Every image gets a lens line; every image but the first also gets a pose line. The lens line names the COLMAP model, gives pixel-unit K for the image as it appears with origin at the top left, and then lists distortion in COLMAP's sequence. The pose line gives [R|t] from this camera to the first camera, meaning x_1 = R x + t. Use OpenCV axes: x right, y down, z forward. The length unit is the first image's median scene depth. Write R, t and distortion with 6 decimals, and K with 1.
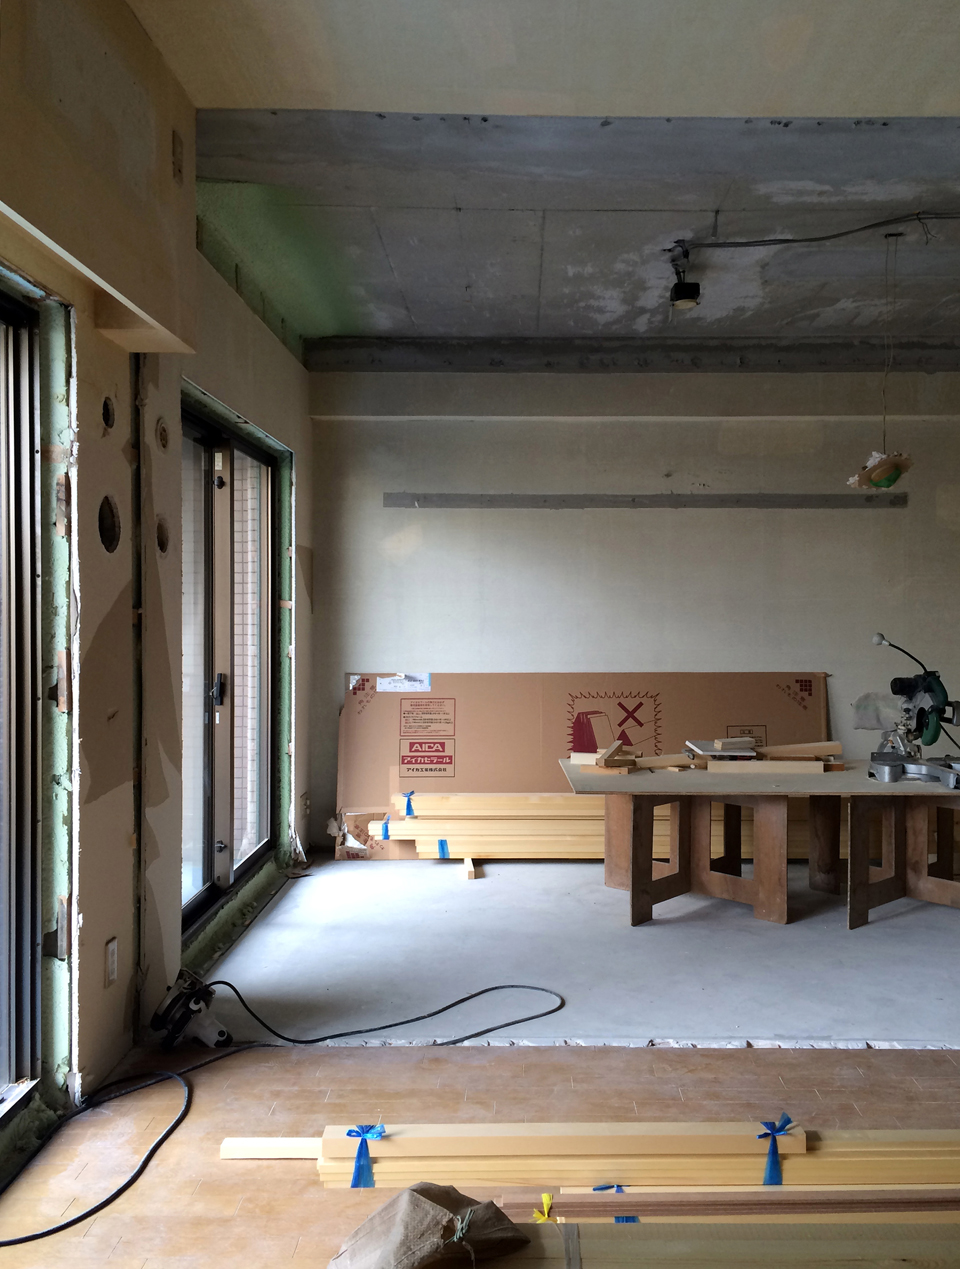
lens RADIAL K [[1095.3, 0, 488.2], [0, 1095.3, 637.1], [0, 0, 1]] dist [0.004941, -0.004560]
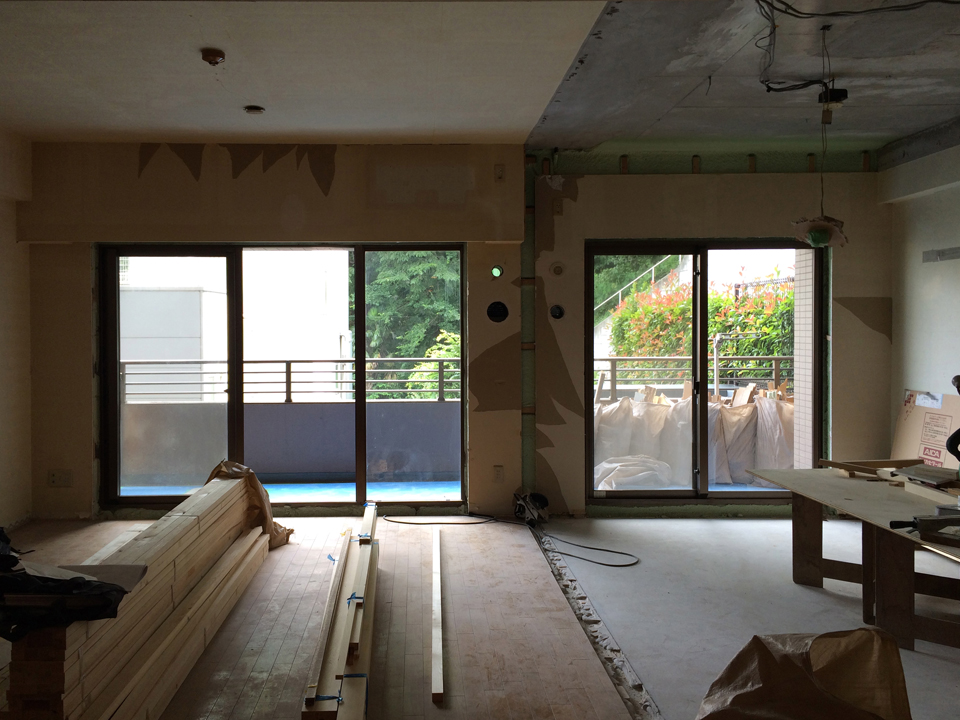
lens RADIAL K [[826.8, 0, 476.2], [0, 826.8, 355.6], [0, 0, 1]] dist [0.053657, -0.067503]
pose [[0.076089, 0.033512, -0.996538, 0.869881], [-0.018078, 0.999317, 0.032225, -0.032581], [0.996937, 0.015563, 0.076643, 0.409755]]
